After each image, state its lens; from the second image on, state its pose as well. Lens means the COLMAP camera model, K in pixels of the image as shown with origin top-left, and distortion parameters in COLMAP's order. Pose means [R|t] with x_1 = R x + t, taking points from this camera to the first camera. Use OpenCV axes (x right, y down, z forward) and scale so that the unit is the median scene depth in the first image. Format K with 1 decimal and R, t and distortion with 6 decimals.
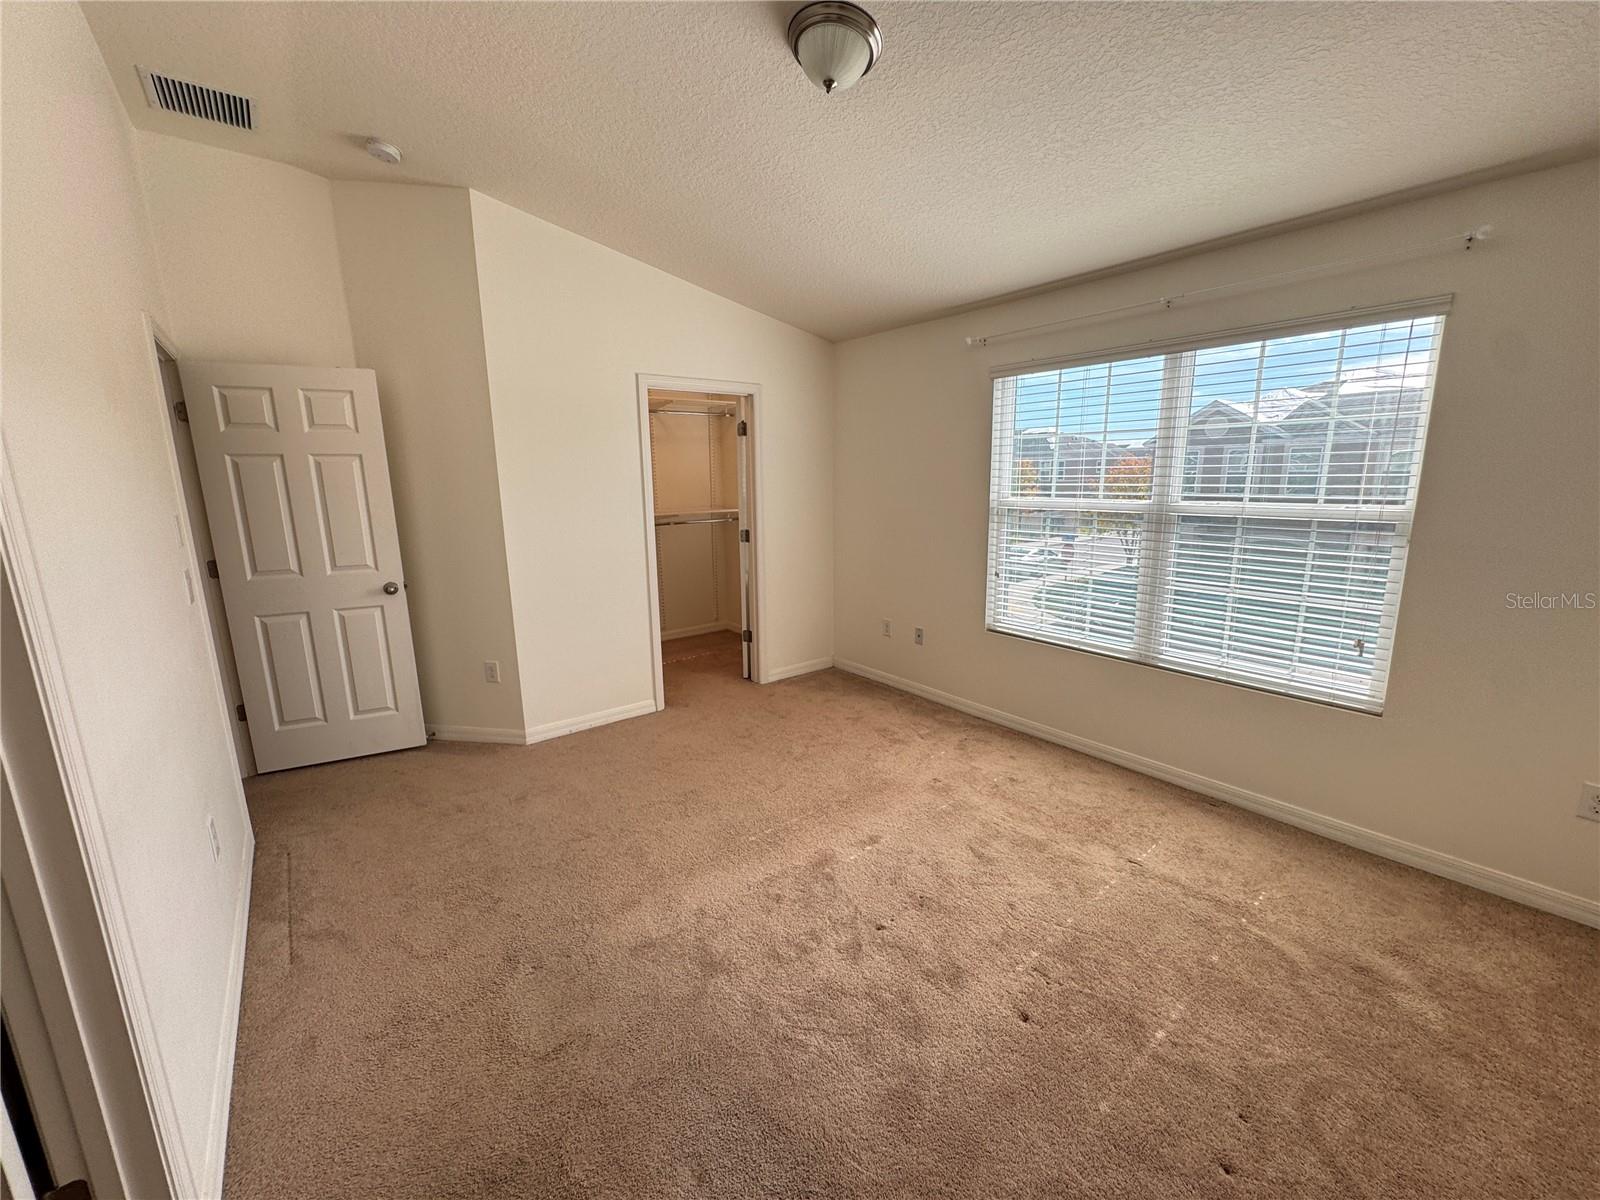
lens RADIAL K [[639.3, 0, 801.1], [0, 639.3, 599.3], [0, 0, 1]] dist [-0.002757, 0.000015]
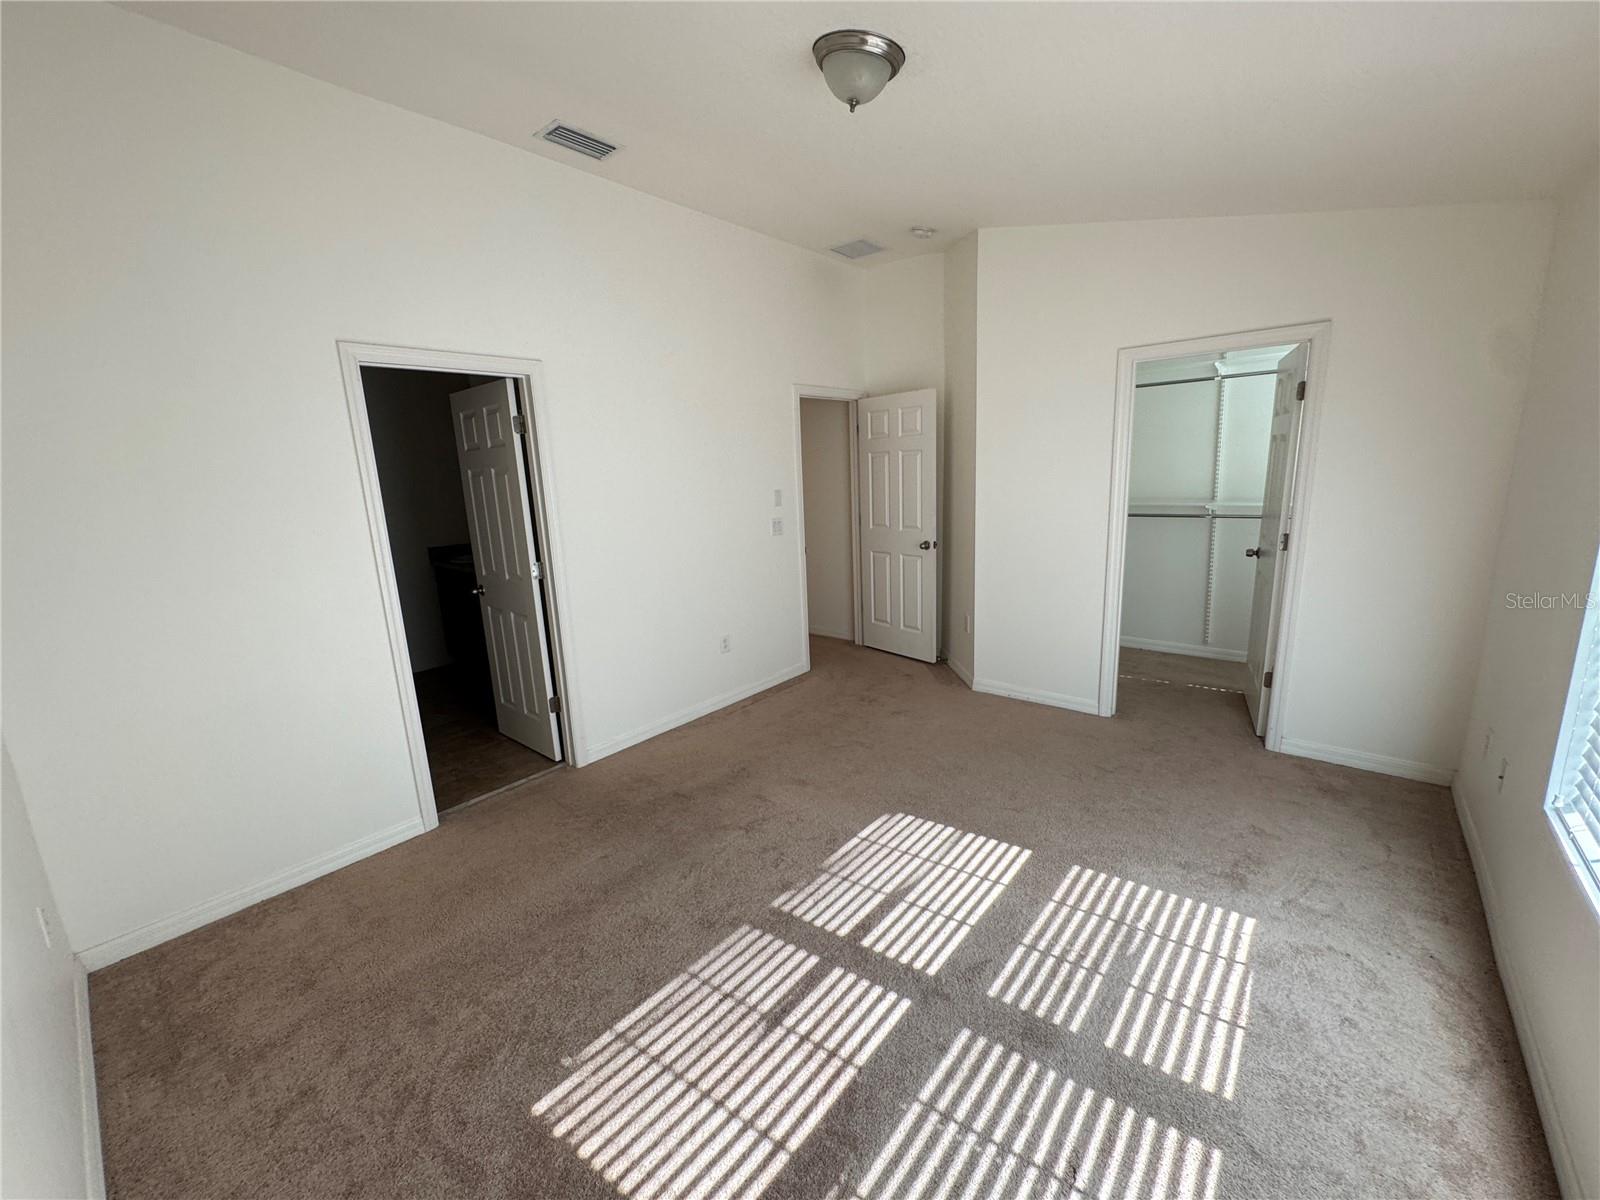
lens RADIAL K [[639.3, 0, 801.1], [0, 639.3, 599.3], [0, 0, 1]] dist [-0.002757, 0.000015]
pose [[0.198814, 0.198925, -0.959636, 0.659702], [-0.155384, 0.973196, 0.169544, -0.095379], [0.967641, 0.115404, 0.224395, 0.432046]]
